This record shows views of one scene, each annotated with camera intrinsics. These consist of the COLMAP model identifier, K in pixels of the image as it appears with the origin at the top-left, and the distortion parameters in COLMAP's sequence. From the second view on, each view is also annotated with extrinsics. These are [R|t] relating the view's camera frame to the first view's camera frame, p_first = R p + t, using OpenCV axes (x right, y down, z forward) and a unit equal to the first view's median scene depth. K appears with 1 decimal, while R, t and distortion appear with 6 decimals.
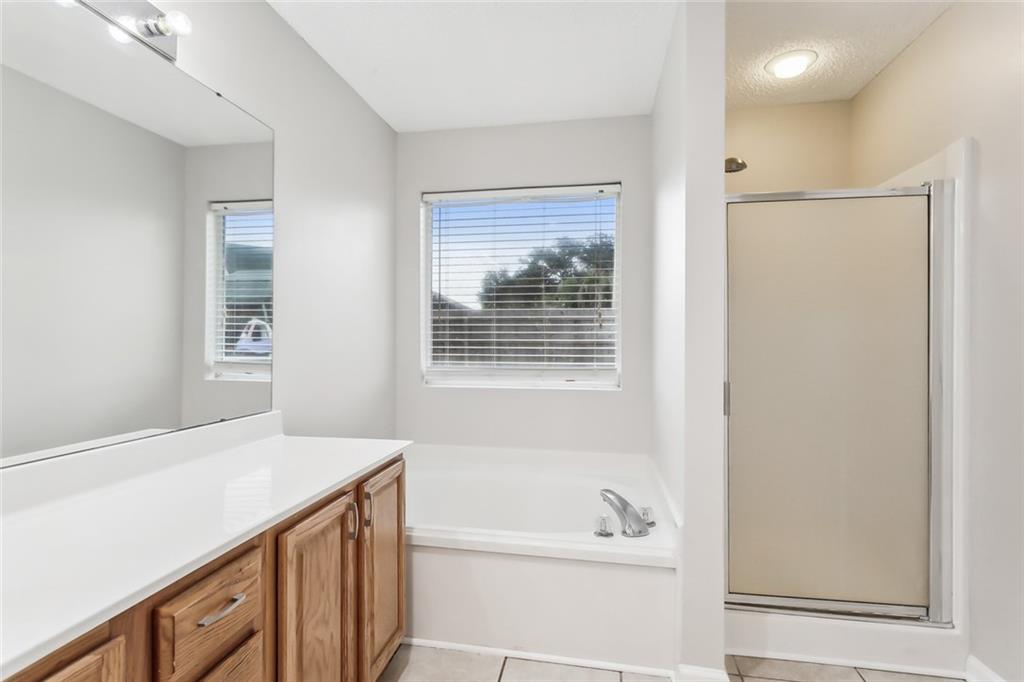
lens RADIAL K [[487.6, 0, 512.1], [0, 487.6, 336.1], [0, 0, 1]] dist [0.001944, 0.000076]
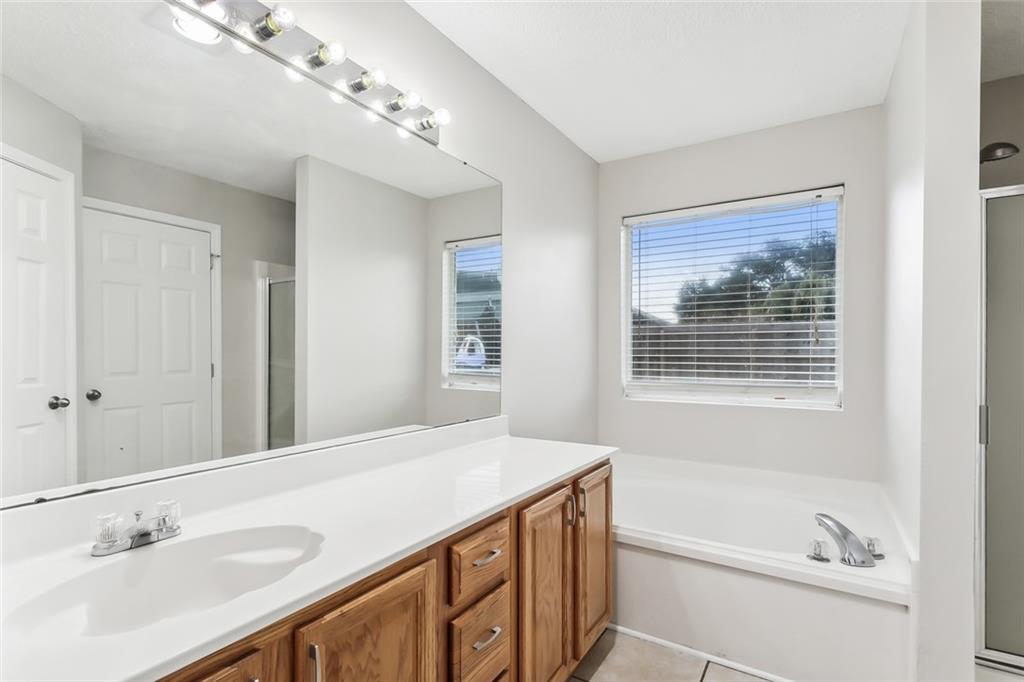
lens RADIAL K [[493.1, 0, 509.7], [0, 493.1, 357.3], [0, 0, 1]] dist [0.000476, 0.001073]
pose [[0.925989, 0.001360, -0.377549, -0.007511], [0.004789, 0.999871, 0.015348, -0.007784], [0.377521, -0.016020, 0.925863, -0.105786]]
